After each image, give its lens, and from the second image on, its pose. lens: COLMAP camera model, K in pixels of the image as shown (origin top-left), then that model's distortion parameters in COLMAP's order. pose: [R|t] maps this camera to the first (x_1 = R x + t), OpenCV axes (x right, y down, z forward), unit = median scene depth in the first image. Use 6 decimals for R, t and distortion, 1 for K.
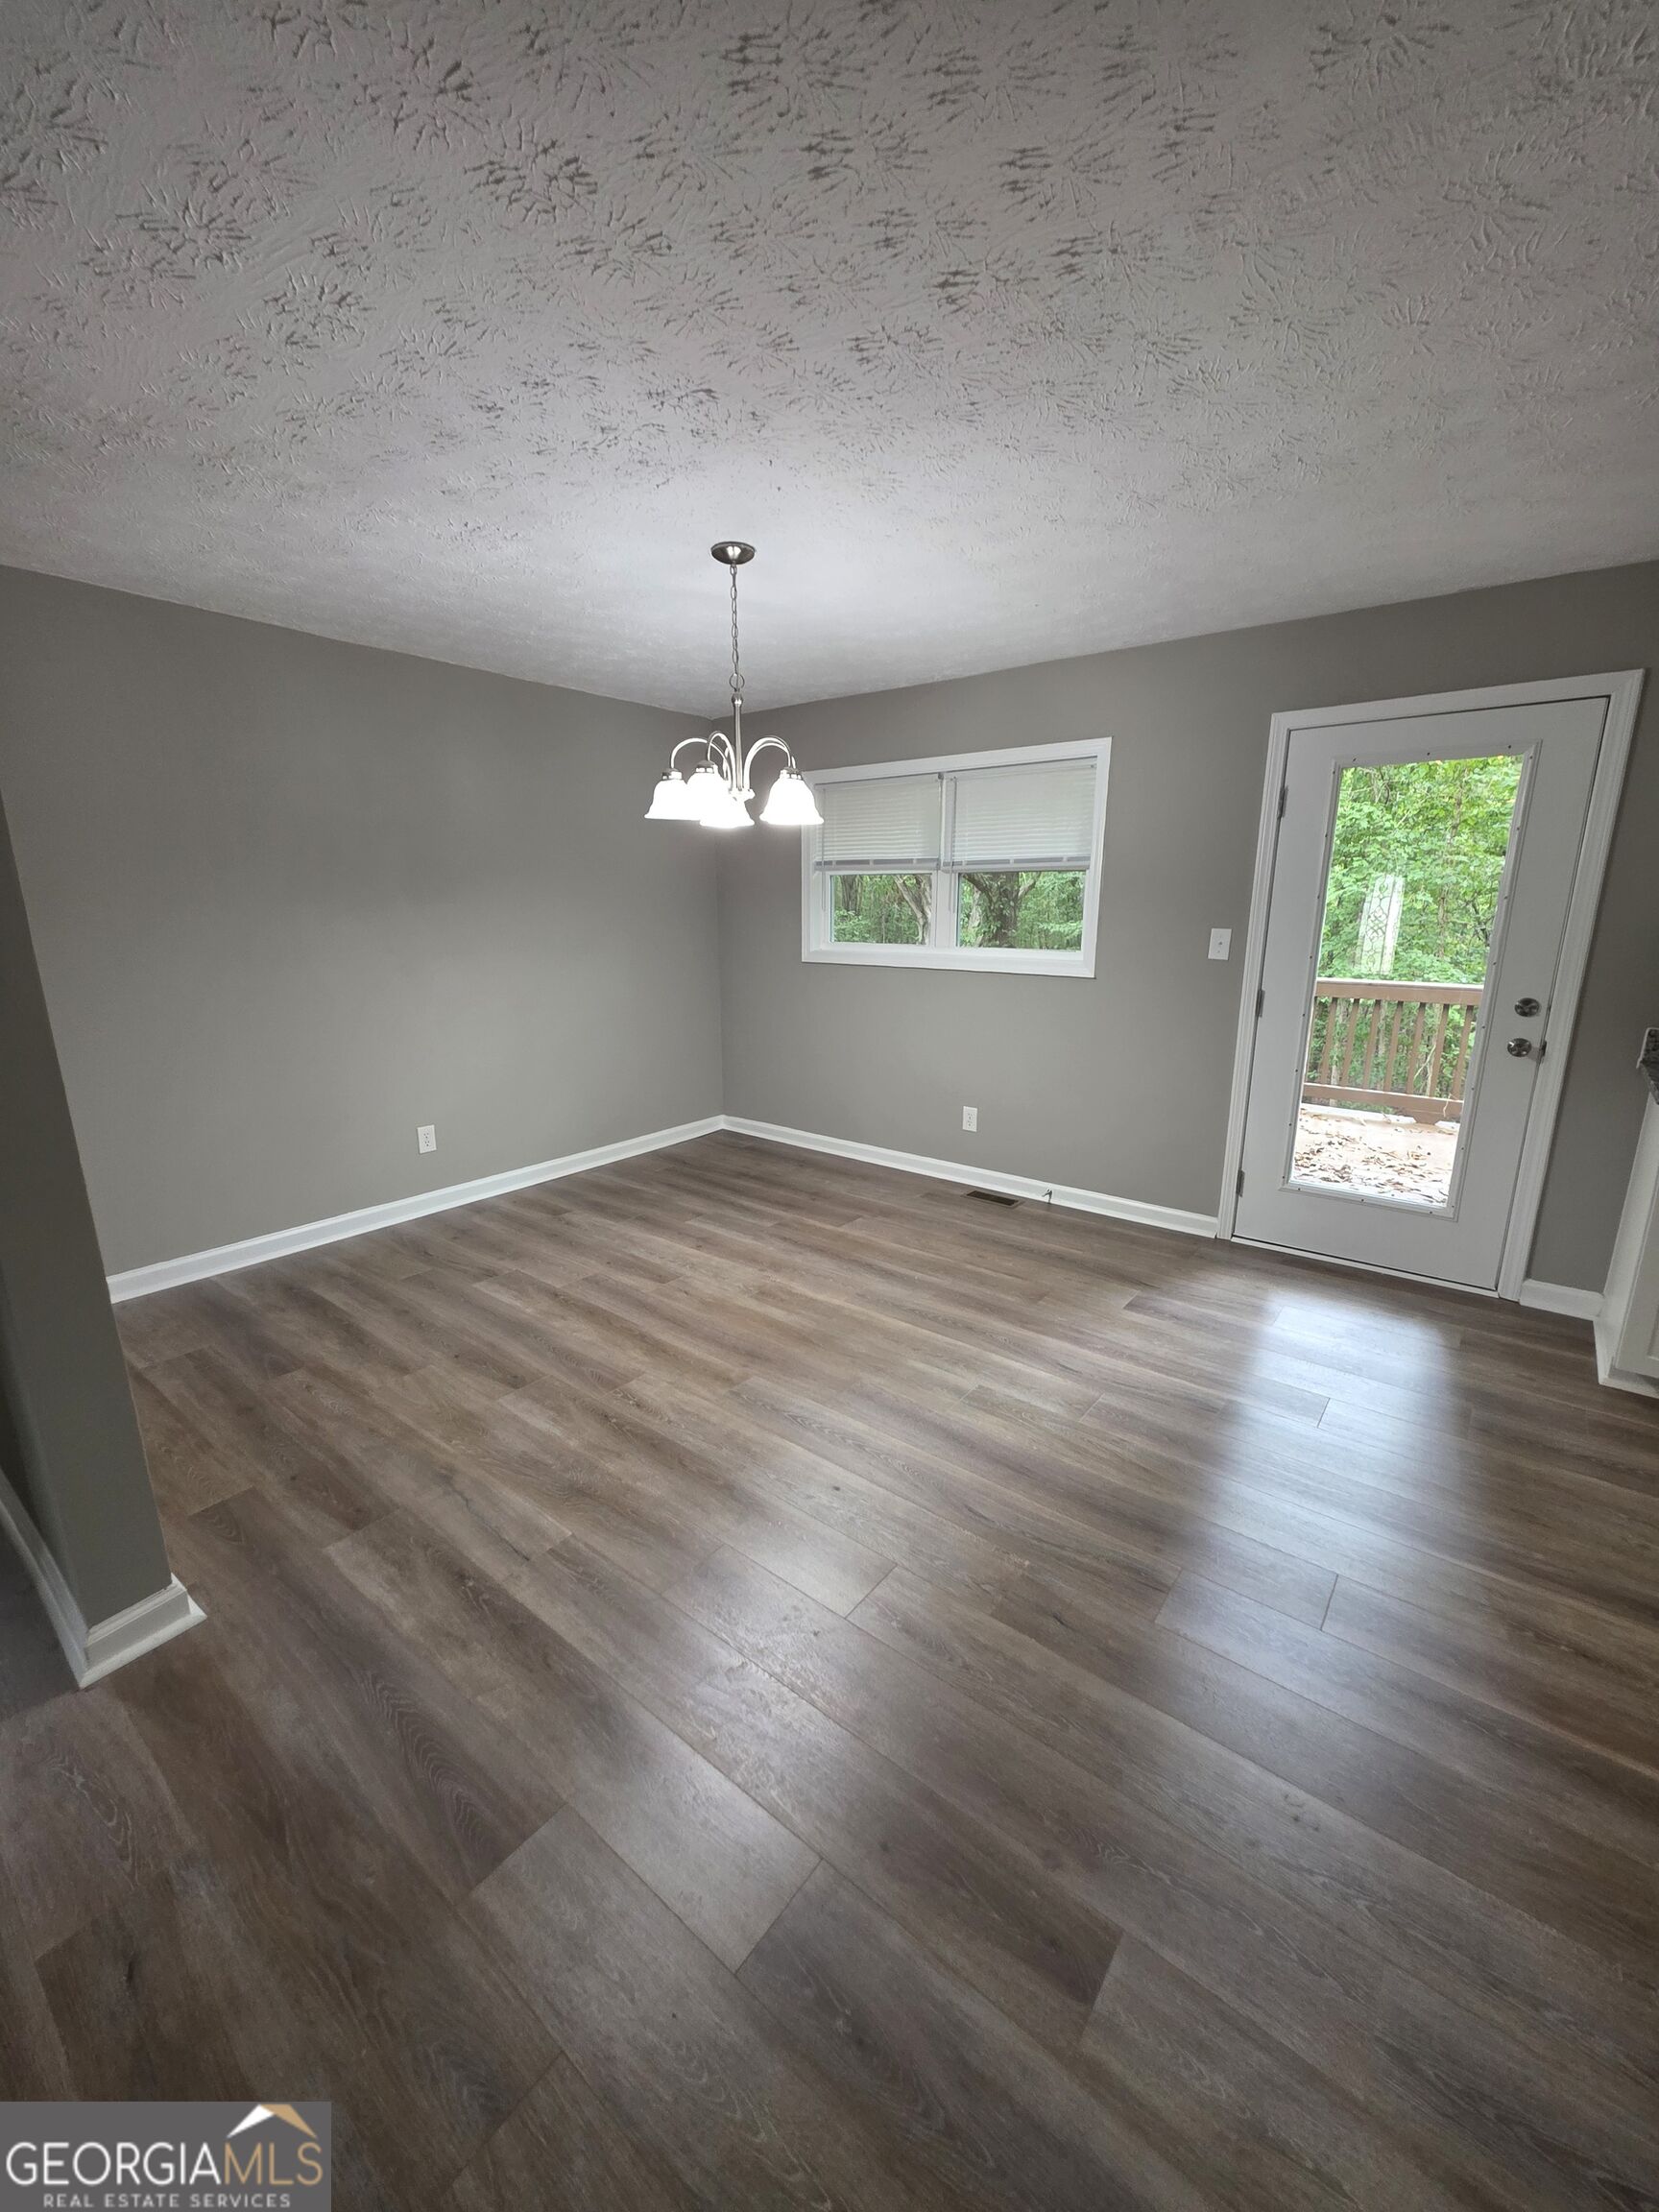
lens RADIAL K [[875.1, 0, 833.9], [0, 875.1, 1109.9], [0, 0, 1]] dist [-0.000223, -0.000127]
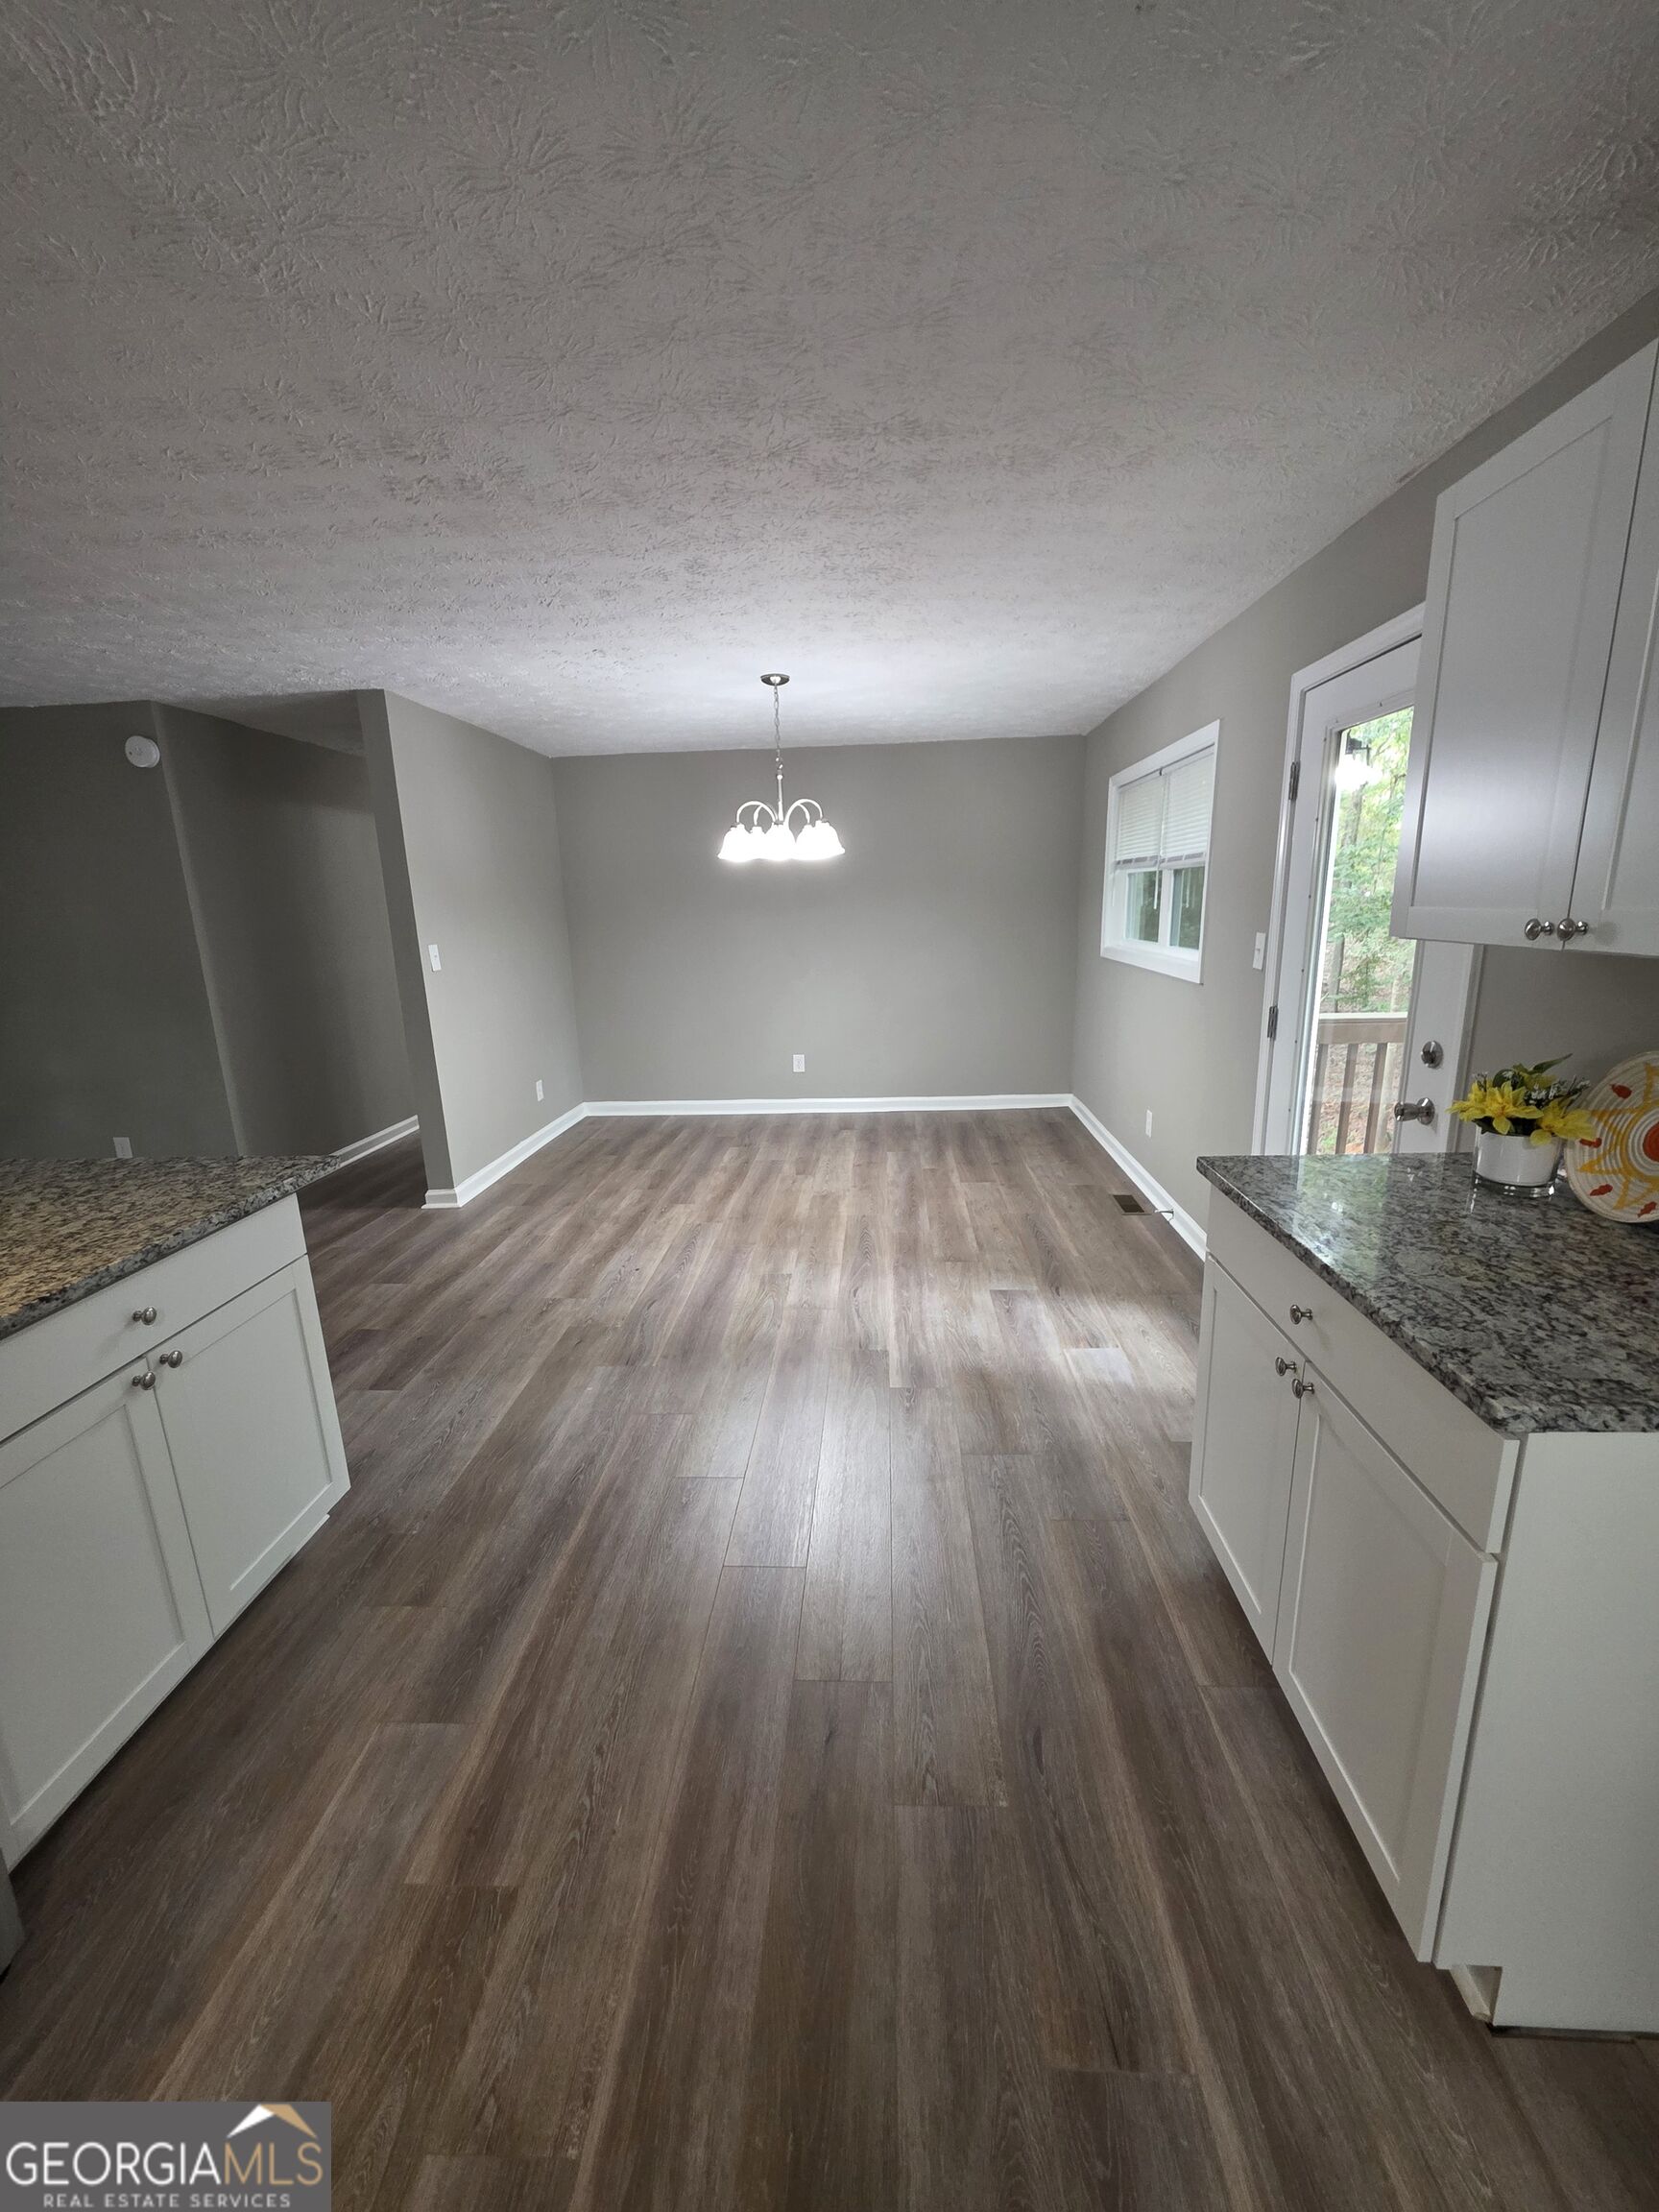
lens RADIAL K [[875.1, 0, 833.9], [0, 875.1, 1109.9], [0, 0, 1]] dist [-0.000223, -0.000127]
pose [[0.577100, 0.176289, -0.797420, 1.001475], [-0.163030, 0.981639, 0.099029, -0.060560], [0.800236, 0.072854, 0.595244, 0.193028]]
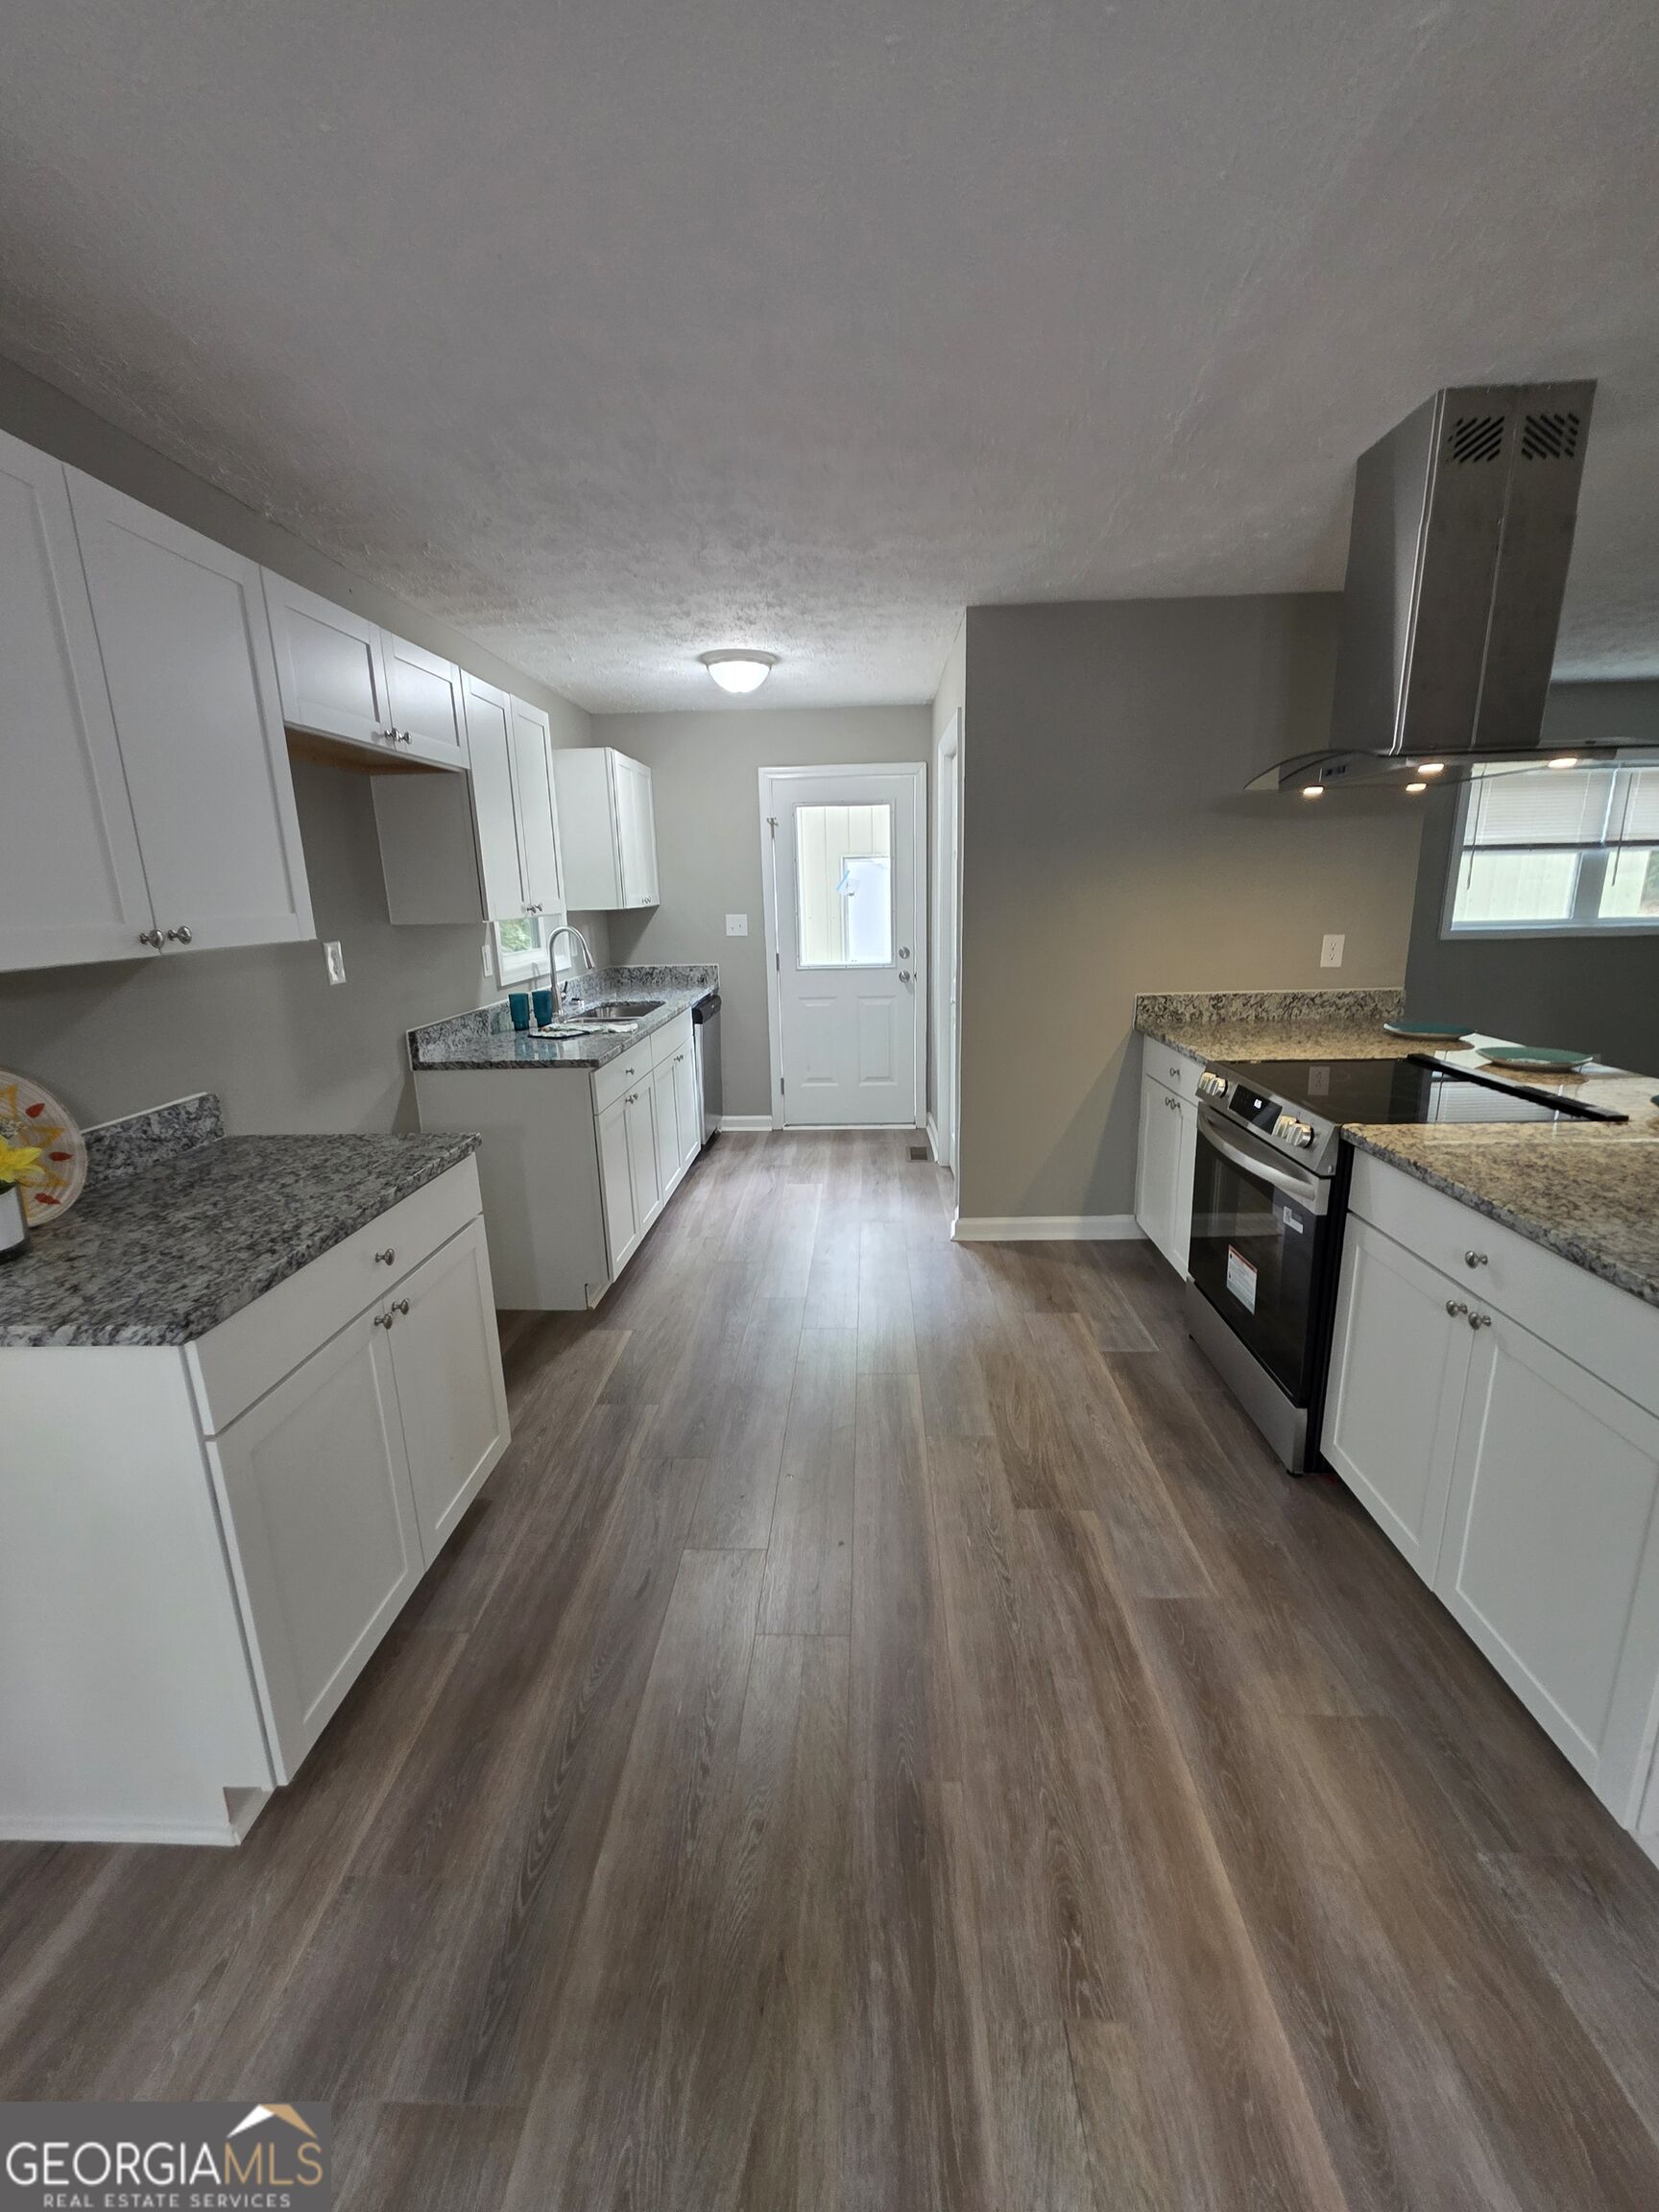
lens RADIAL K [[901.4, 0, 825.8], [0, 901.4, 1099.6], [0, 0, 1]] dist [-0.000123, 0.000433]
pose [[-0.584106, -0.172097, 0.793223, 0.260521], [0.213454, 0.910297, 0.354678, -0.169410], [-0.783108, 0.376486, -0.494975, 0.669052]]
